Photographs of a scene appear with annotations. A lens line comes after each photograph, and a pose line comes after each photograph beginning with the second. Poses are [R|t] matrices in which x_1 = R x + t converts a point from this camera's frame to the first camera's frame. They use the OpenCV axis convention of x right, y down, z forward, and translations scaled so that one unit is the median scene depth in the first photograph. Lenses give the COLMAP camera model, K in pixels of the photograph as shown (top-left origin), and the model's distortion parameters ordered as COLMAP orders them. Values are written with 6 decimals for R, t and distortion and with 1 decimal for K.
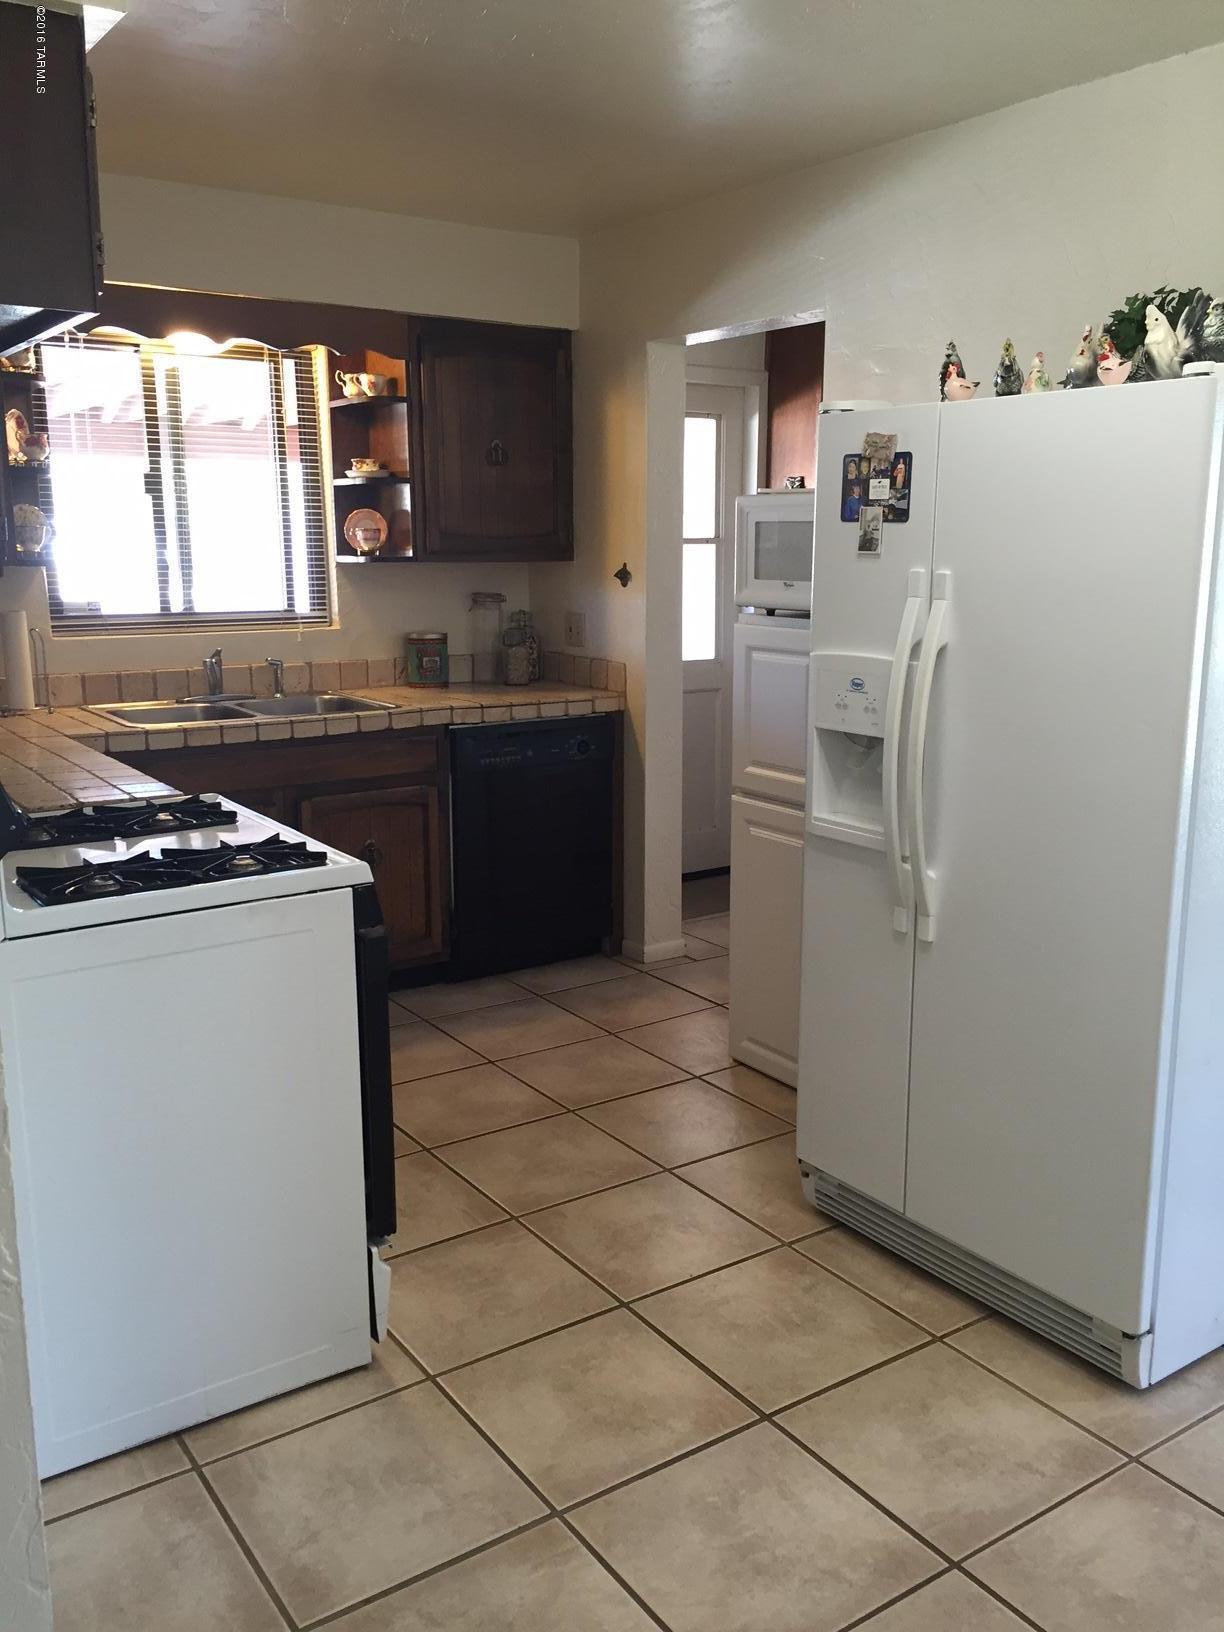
lens RADIAL K [[1373.4, 0, 607.8], [0, 1373.4, 816.8], [0, 0, 1]] dist [0.050075, -0.059538]
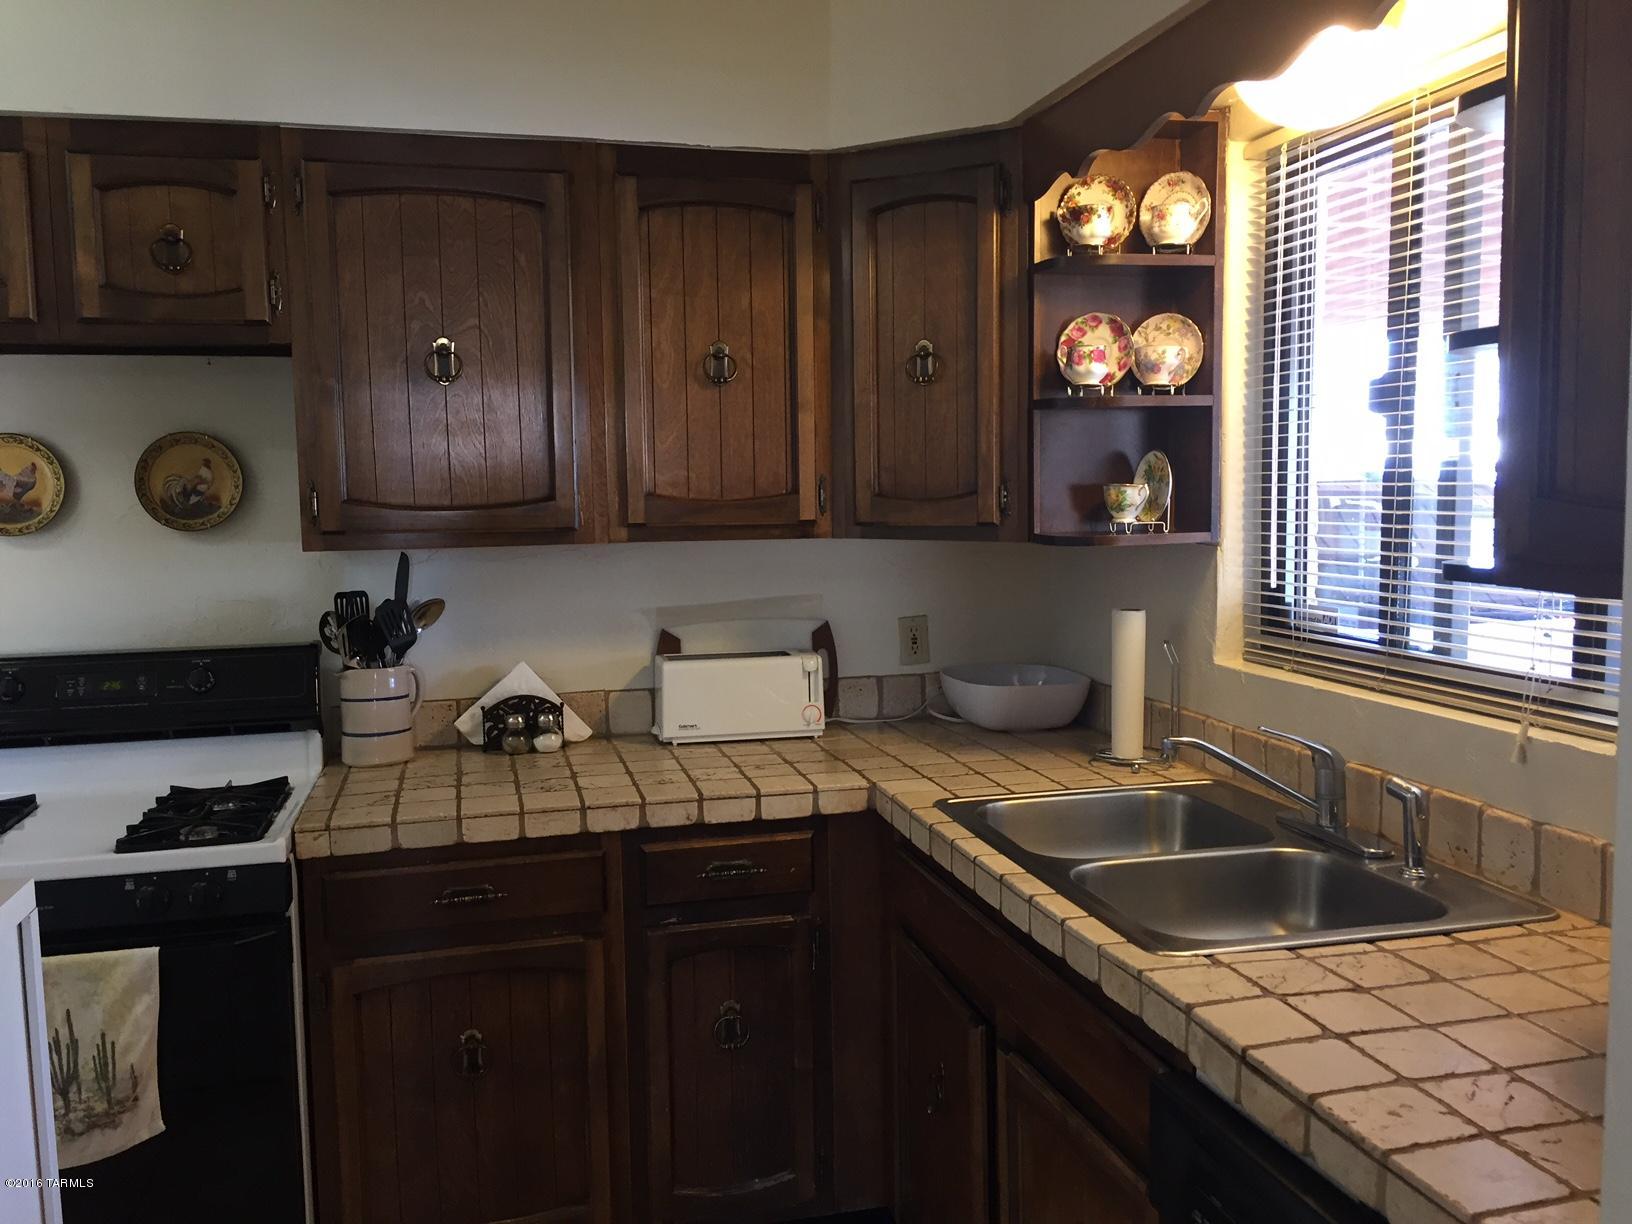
lens RADIAL K [[1373.4, 0, 820.8], [0, 1373.4, 607.6], [0, 0, 1]] dist [0.050075, -0.059538]
pose [[-0.345213, 0.087361, -0.934450, 0.220633], [-0.172401, 0.972813, 0.154637, -0.217354], [0.922554, 0.214483, -0.320767, 1.034085]]
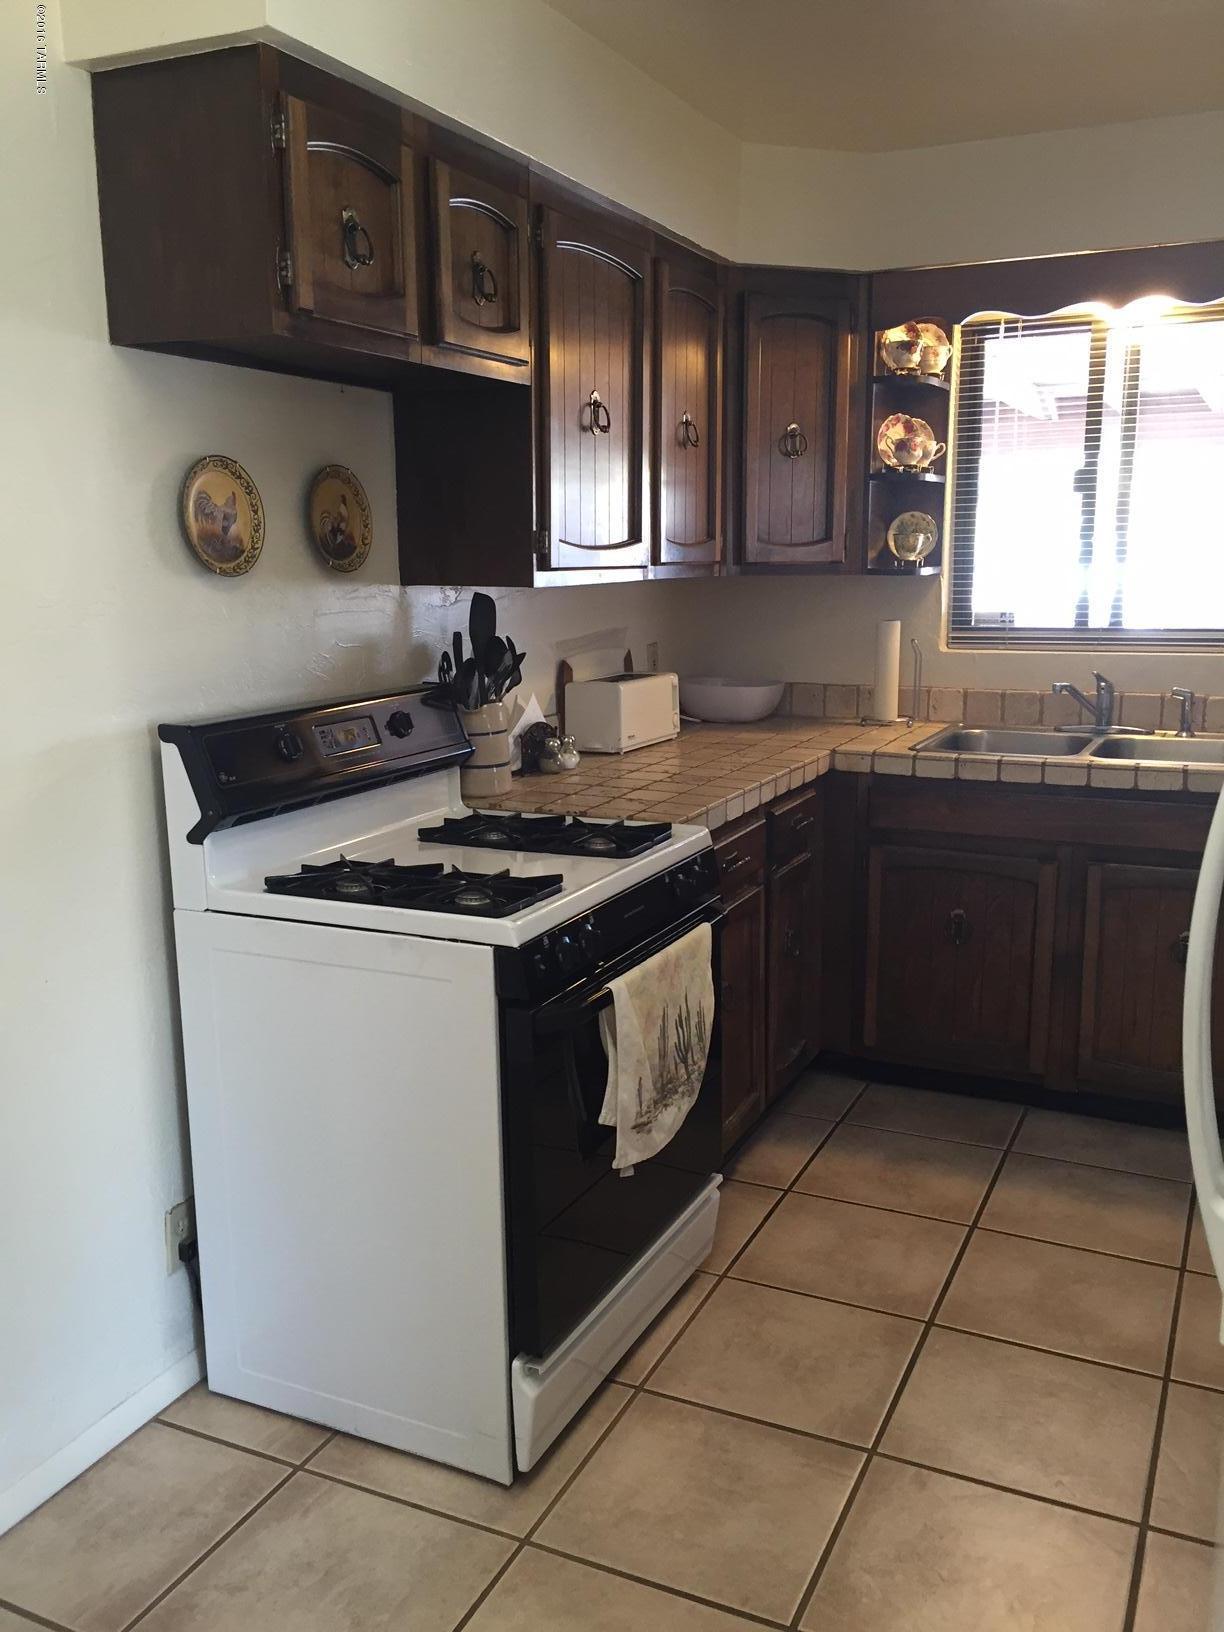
lens RADIAL K [[1373.4, 0, 608.7], [0, 1373.4, 817.7], [0, 0, 1]] dist [0.050075, -0.059538]
pose [[0.507107, 0.157078, -0.847448, 0.309188], [-0.158136, 0.983517, 0.087672, -0.062591], [0.847252, 0.089553, 0.523588, 0.318969]]
